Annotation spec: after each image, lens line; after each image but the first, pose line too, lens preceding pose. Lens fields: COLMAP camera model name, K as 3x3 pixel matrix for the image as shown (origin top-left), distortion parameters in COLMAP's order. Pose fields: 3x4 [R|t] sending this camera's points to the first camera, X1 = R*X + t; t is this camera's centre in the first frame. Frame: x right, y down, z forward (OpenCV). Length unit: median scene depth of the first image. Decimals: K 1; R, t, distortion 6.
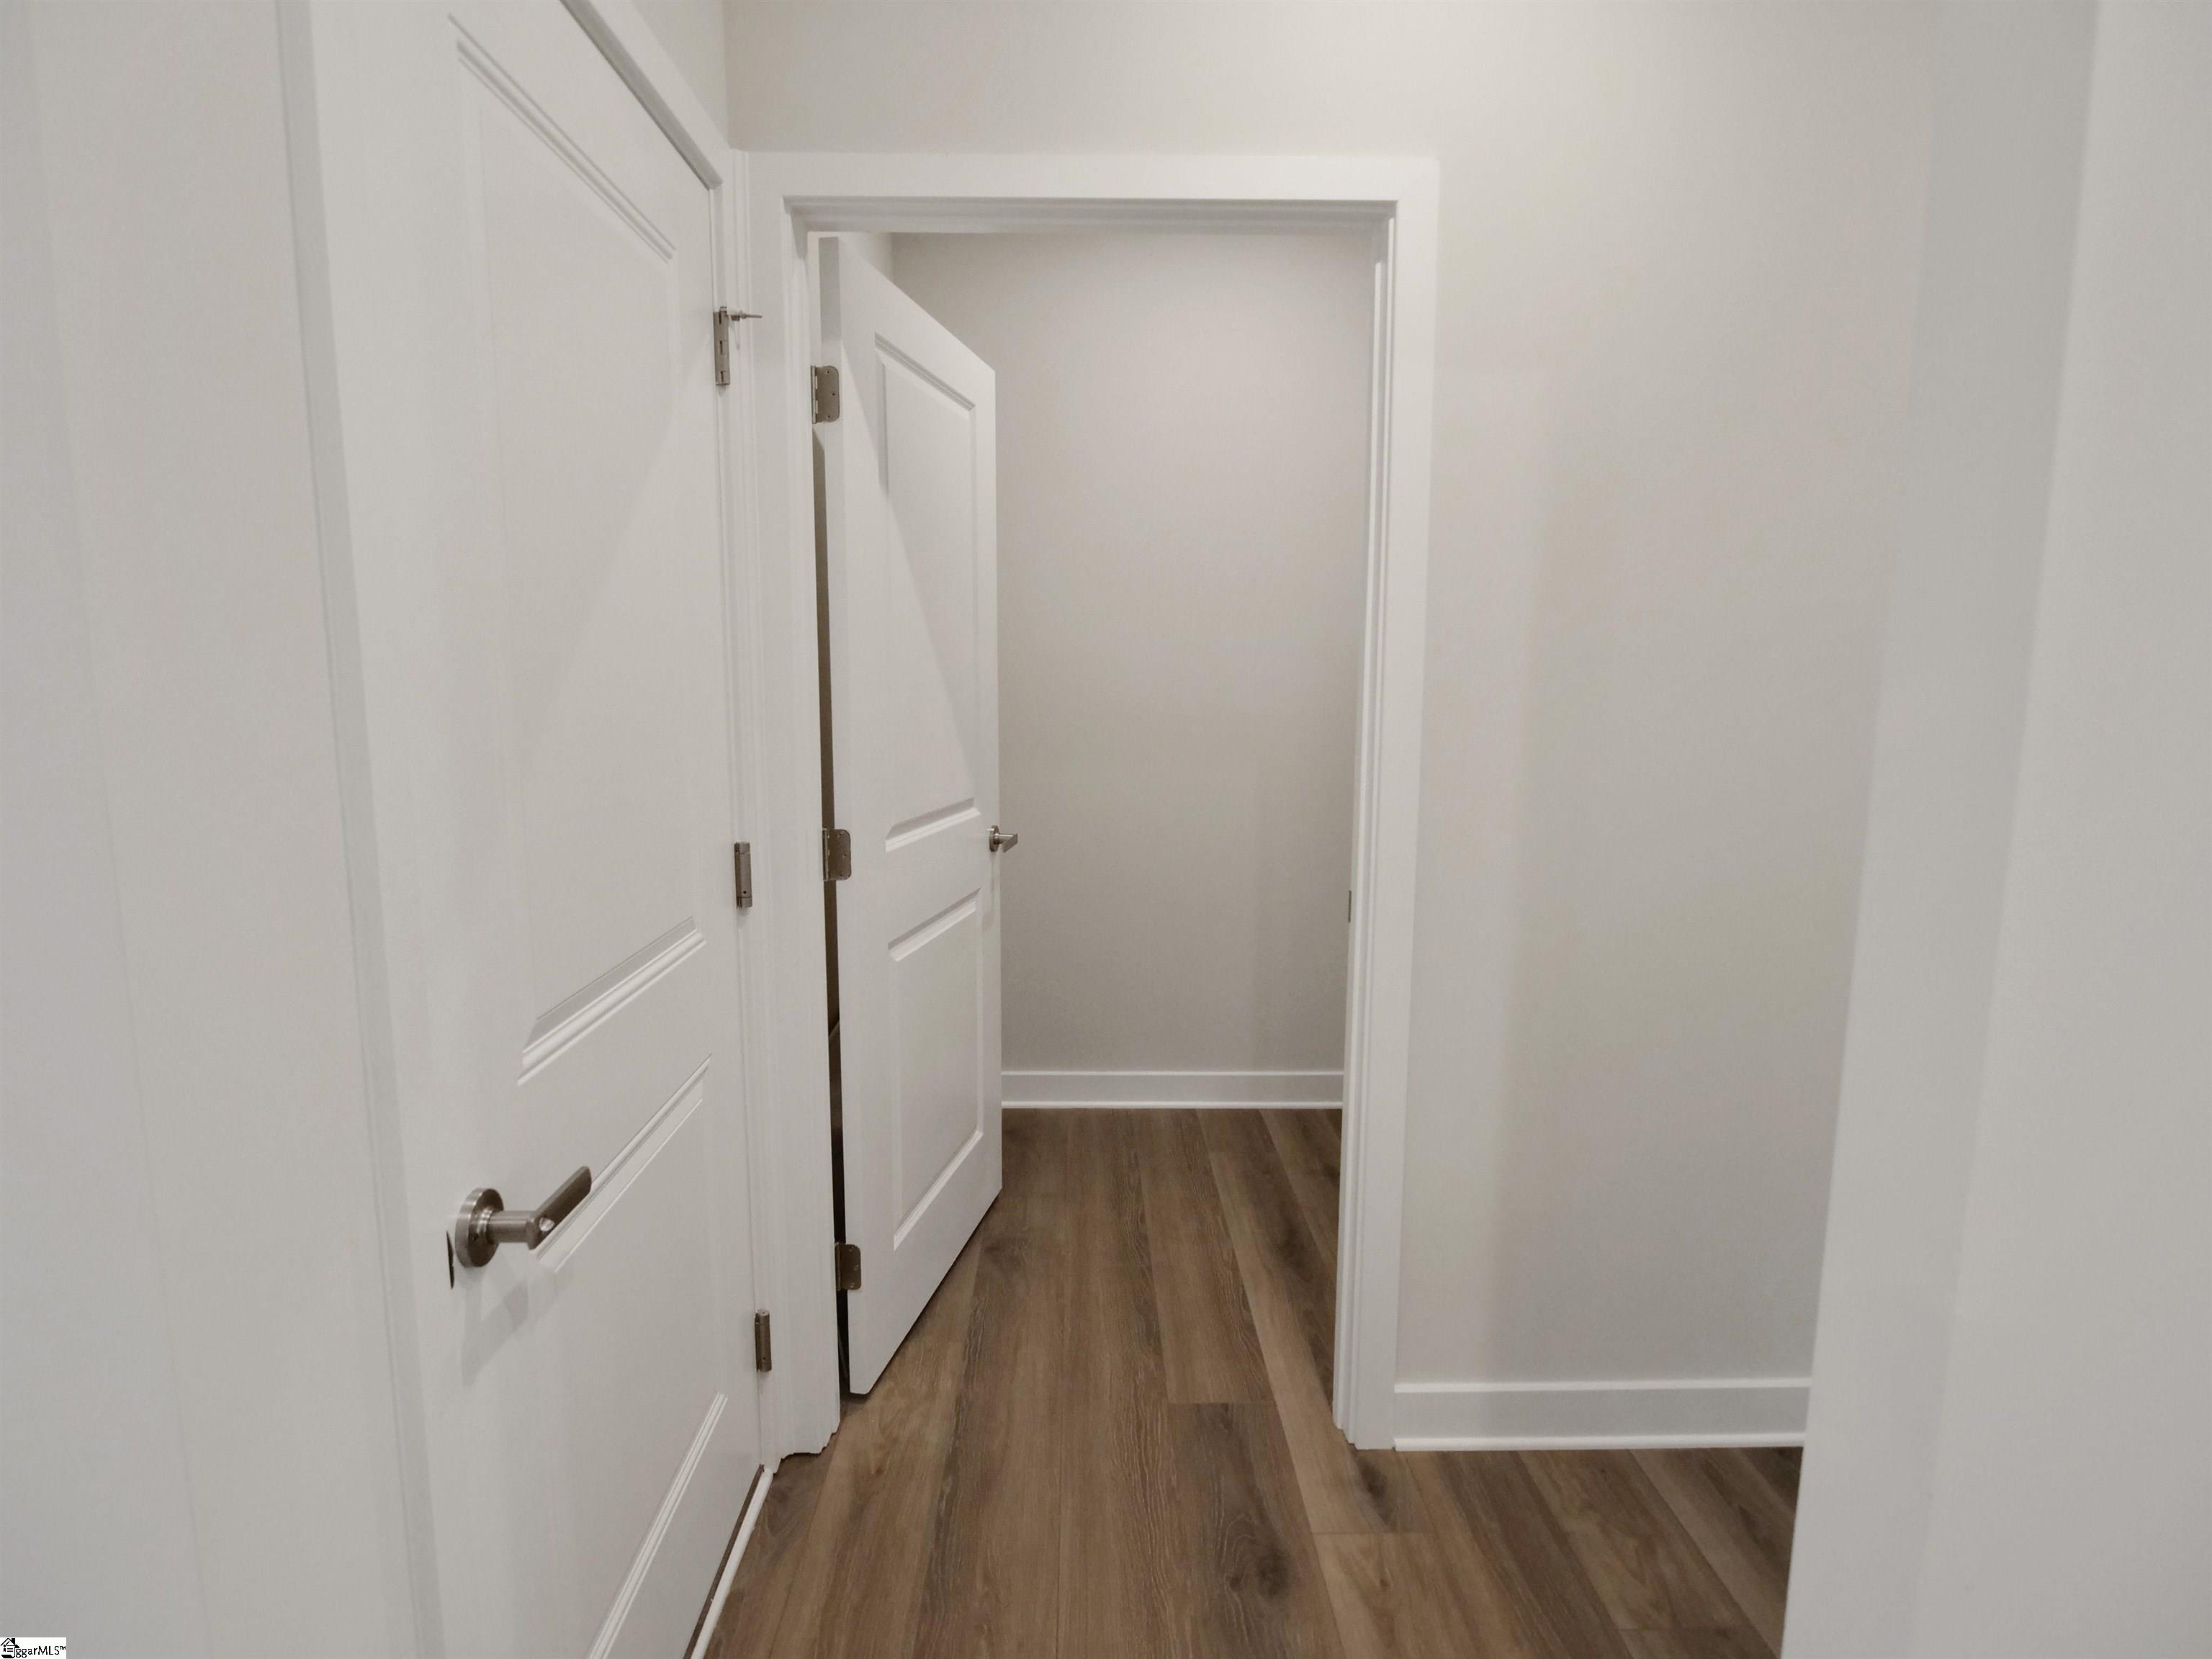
lens RADIAL K [[1203.4, 0, 1104.0], [0, 1203.4, 831.4], [0, 0, 1]] dist [-0.014608, 0.000138]
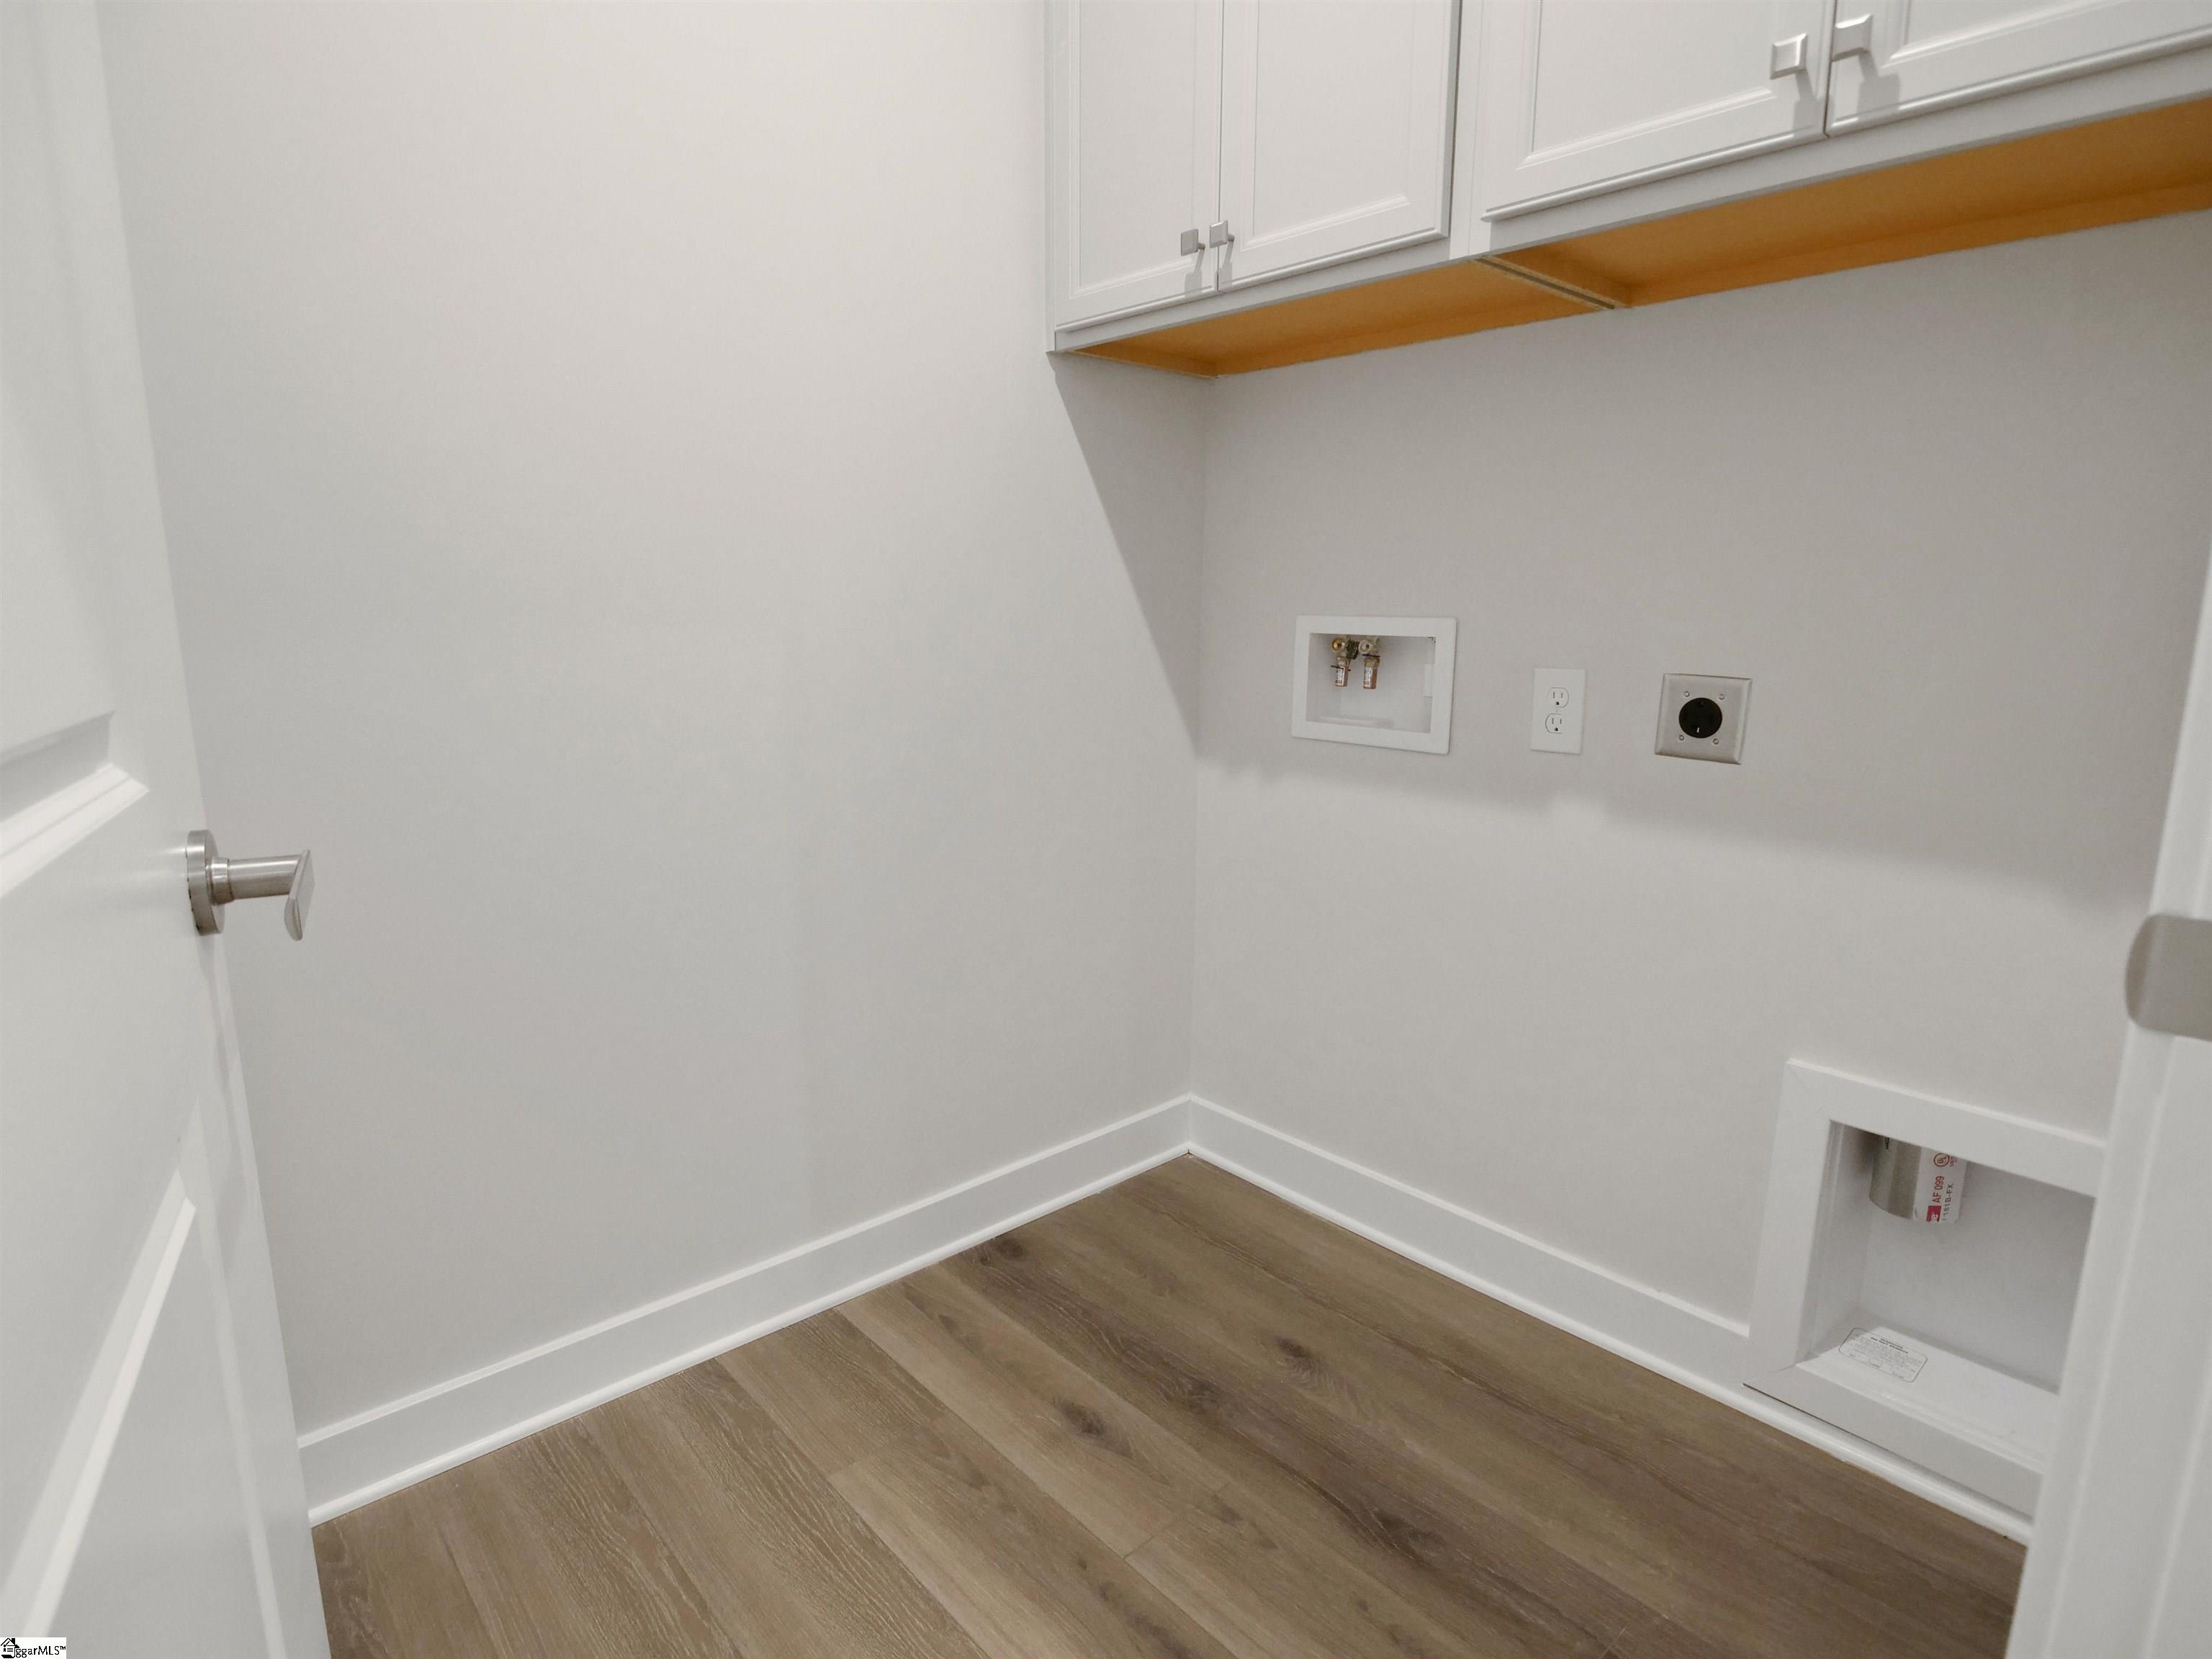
lens RADIAL K [[1203.4, 0, 1108.1], [0, 1203.4, 828.3], [0, 0, 1]] dist [-0.014608, 0.000138]
pose [[0.767162, -0.125058, 0.629144, -0.091171], [0.088535, 0.992067, 0.089240, -0.009496], [-0.635314, -0.012760, 0.772149, 0.613392]]
